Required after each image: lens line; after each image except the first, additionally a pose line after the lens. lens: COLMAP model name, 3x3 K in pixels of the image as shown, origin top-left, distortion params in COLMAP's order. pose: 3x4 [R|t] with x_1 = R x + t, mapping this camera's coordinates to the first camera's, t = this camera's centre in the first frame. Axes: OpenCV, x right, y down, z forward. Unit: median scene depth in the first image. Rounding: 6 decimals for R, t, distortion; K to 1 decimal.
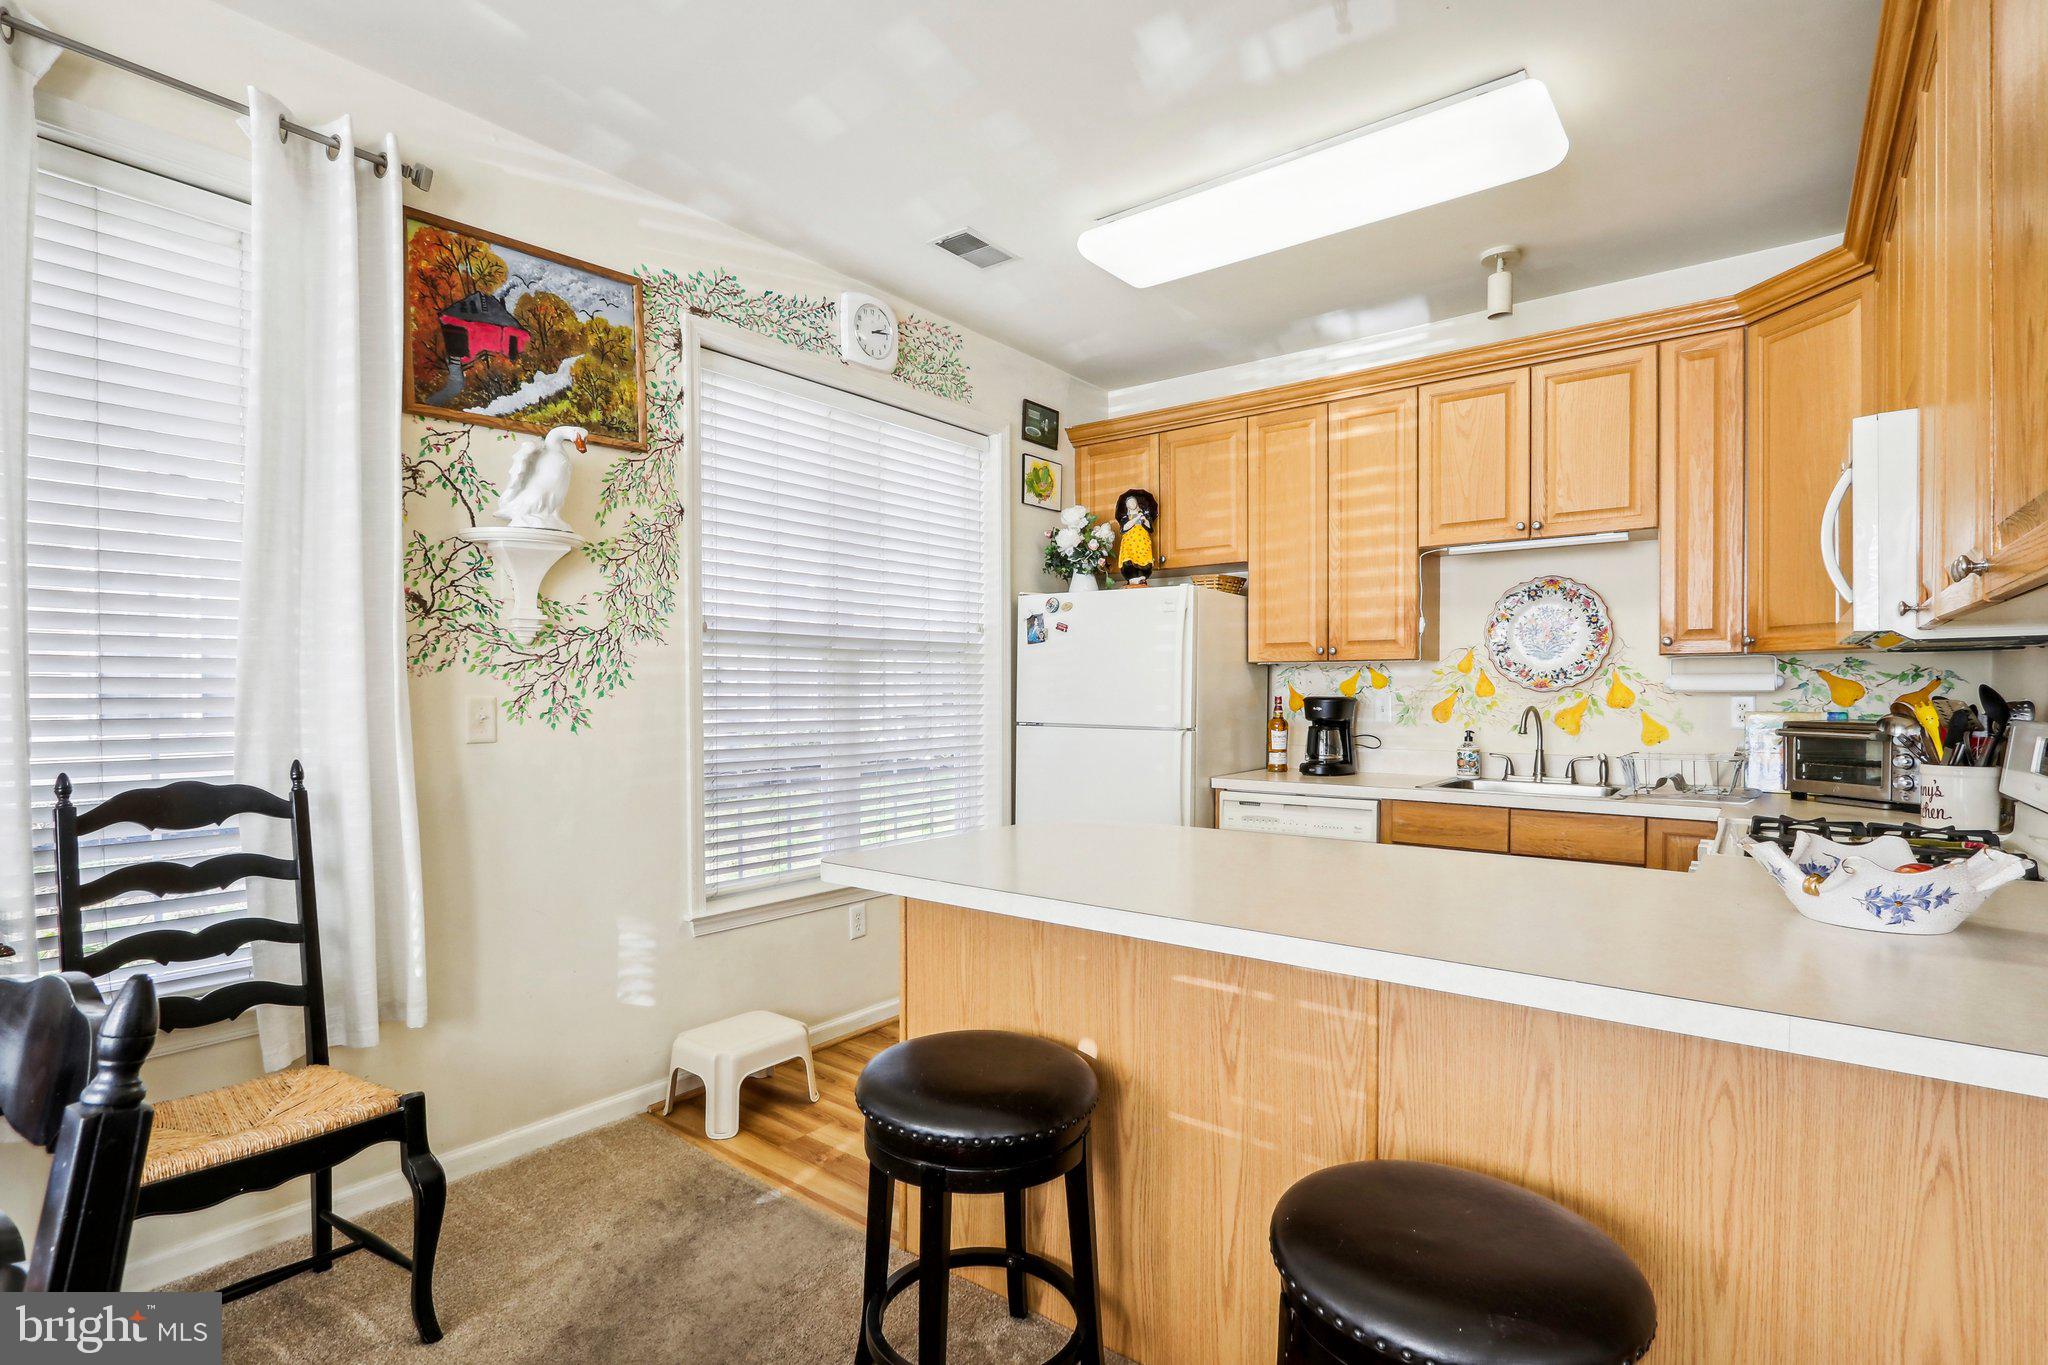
lens RADIAL K [[979.2, 0, 1003.7], [0, 979.2, 705.9], [0, 0, 1]] dist [-0.015204, 0.002570]
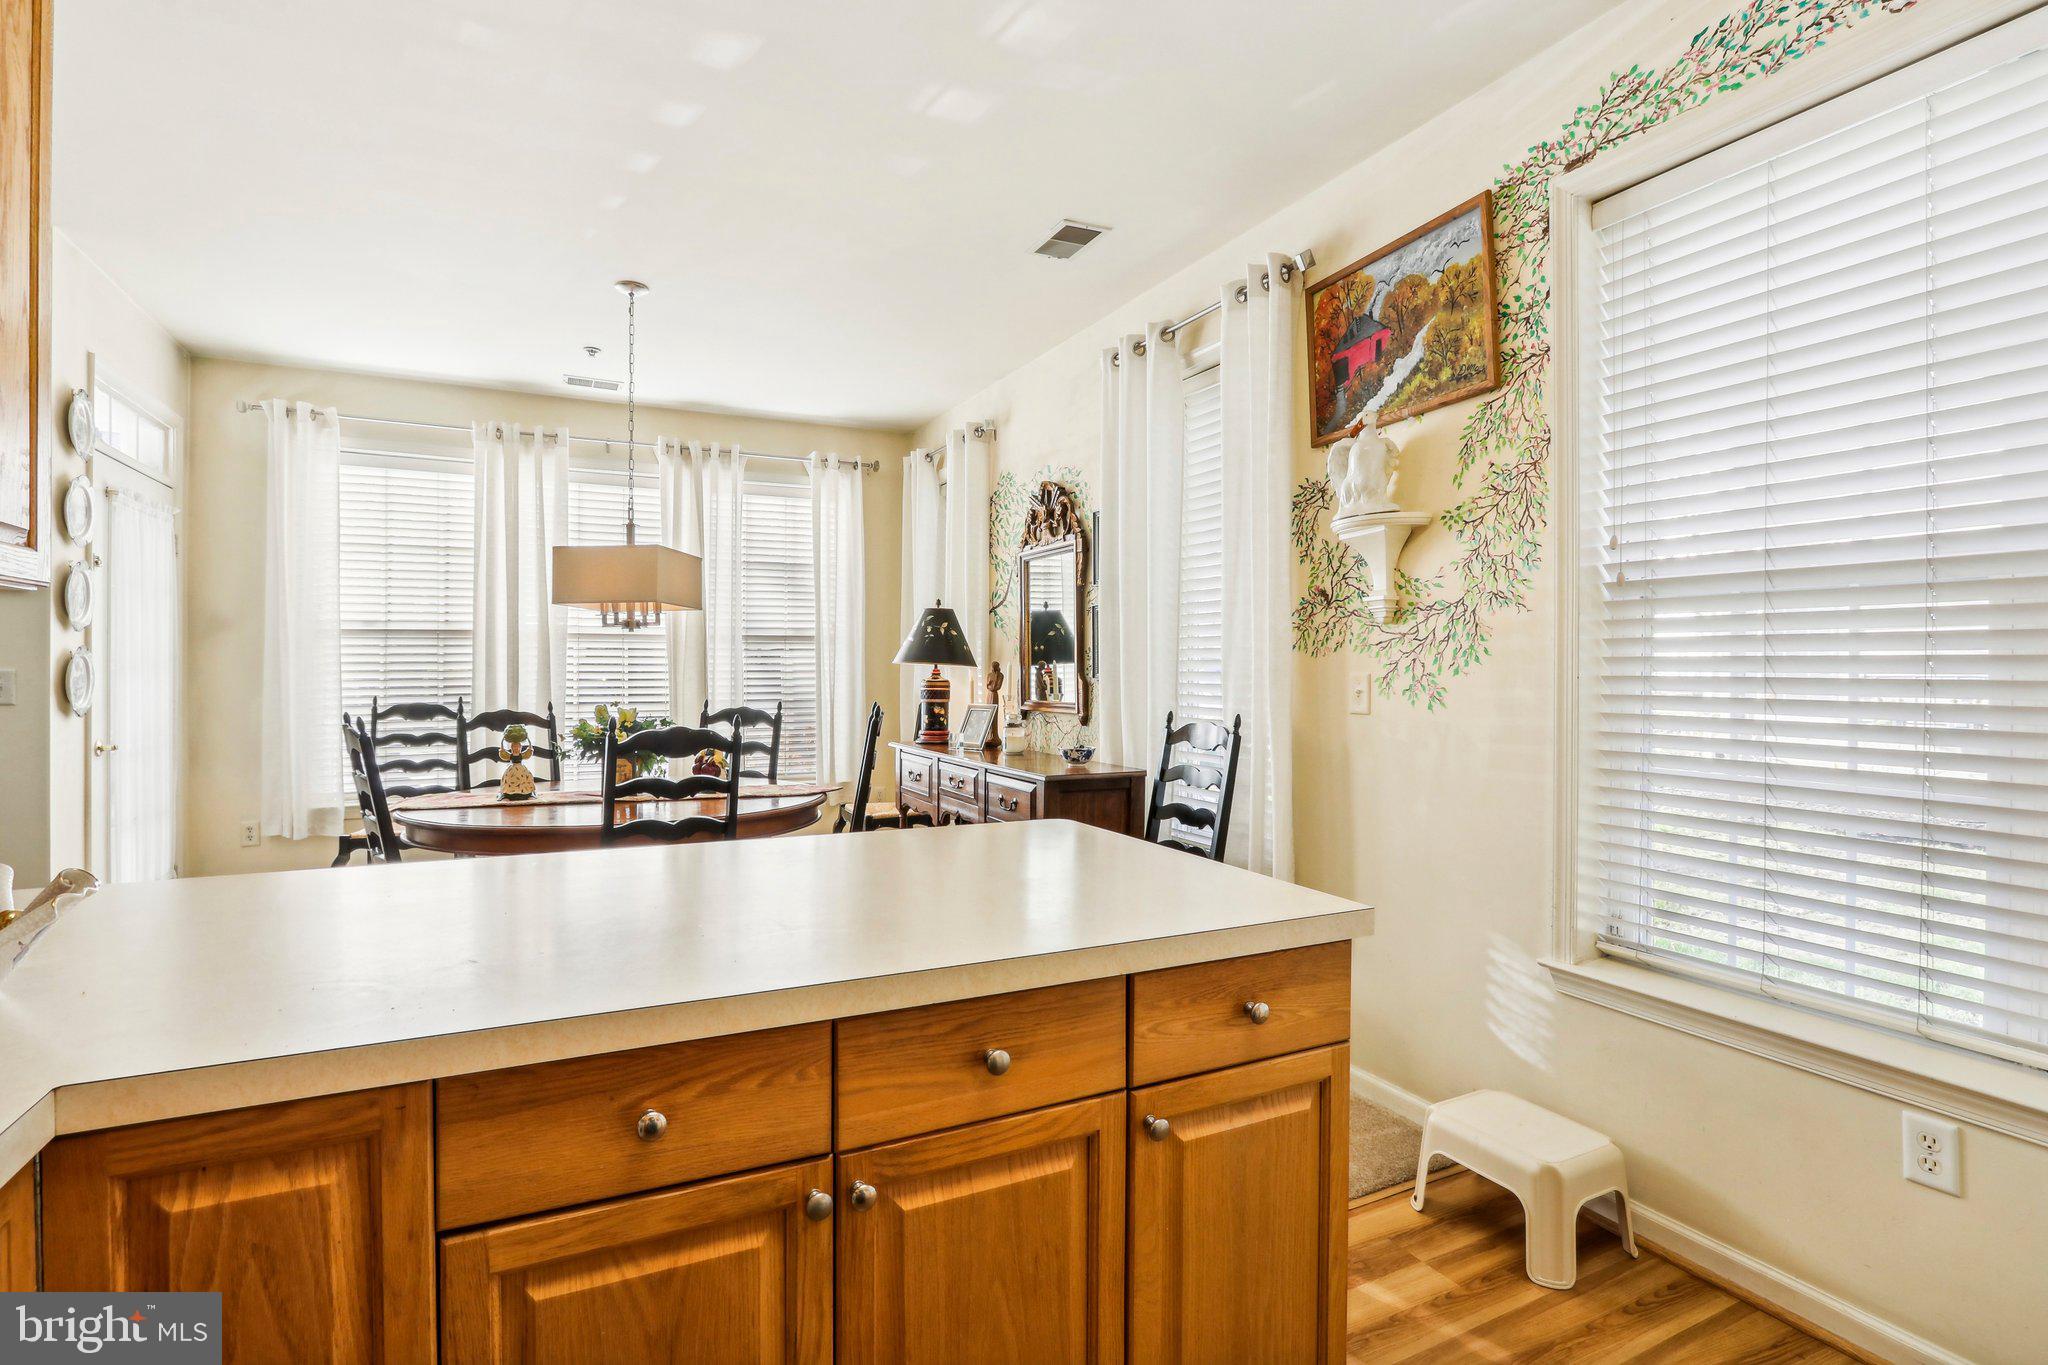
lens RADIAL K [[979.2, 0, 1008.3], [0, 979.2, 666.7], [0, 0, 1]] dist [-0.015204, 0.002570]
pose [[-0.434019, -0.002229, -0.900901, 0.519944], [-0.015825, 0.999862, 0.005150, -0.012716], [0.900765, 0.016492, -0.433995, 0.885868]]
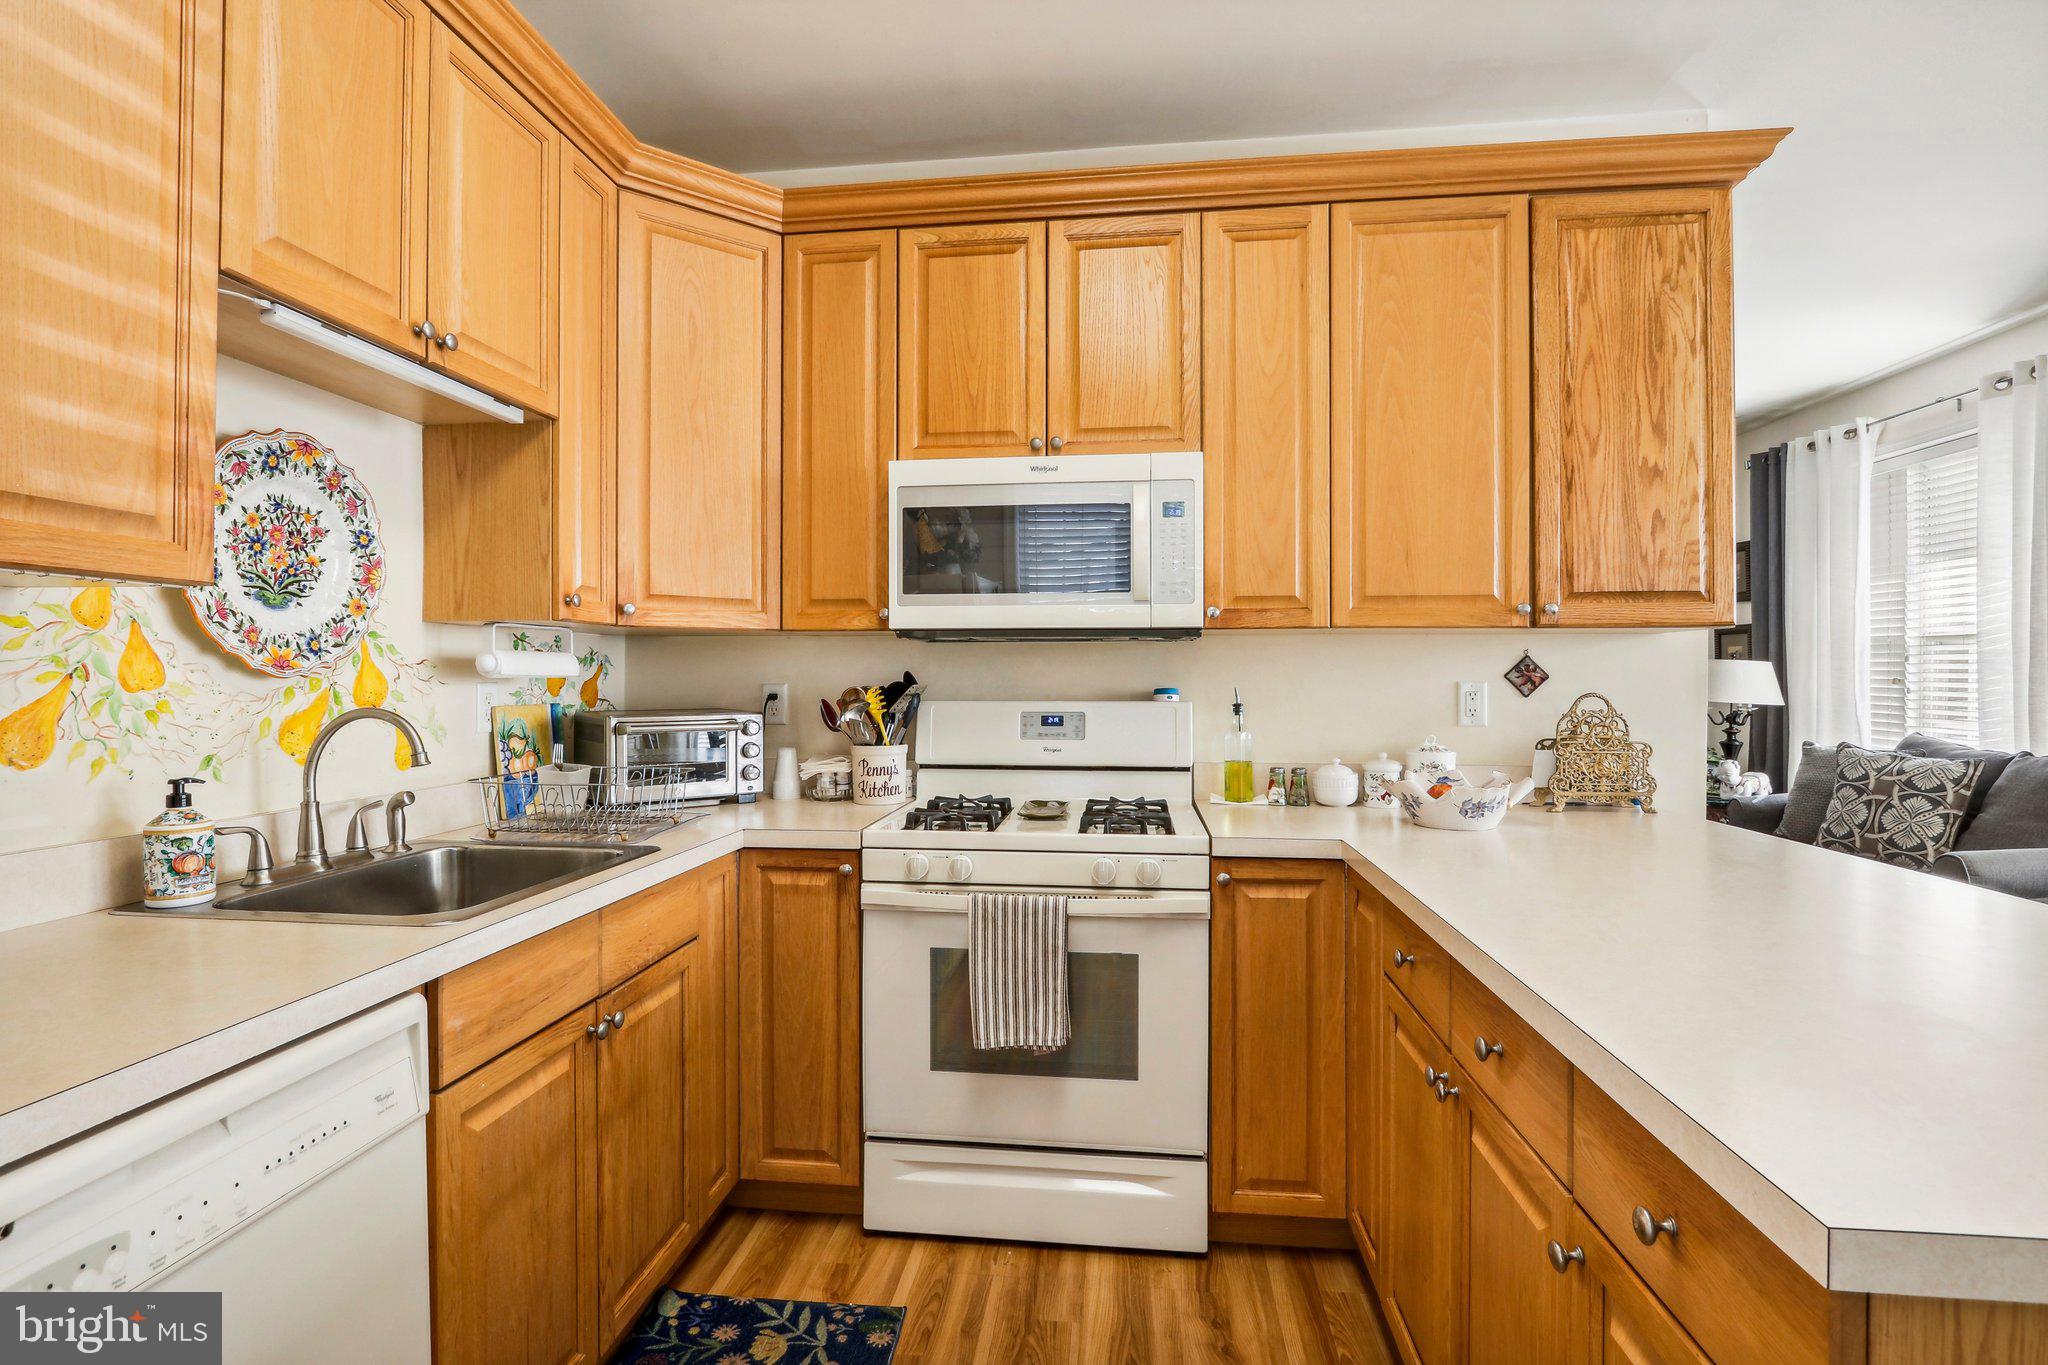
lens RADIAL K [[979.2, 0, 1009.2], [0, 979.2, 676.8], [0, 0, 1]] dist [-0.015204, 0.002570]
pose [[-0.518970, 0.000404, 0.854792, -0.025296], [0.013293, 0.999883, 0.007598, -0.015845], [-0.854689, 0.015306, -0.518914, 1.077462]]
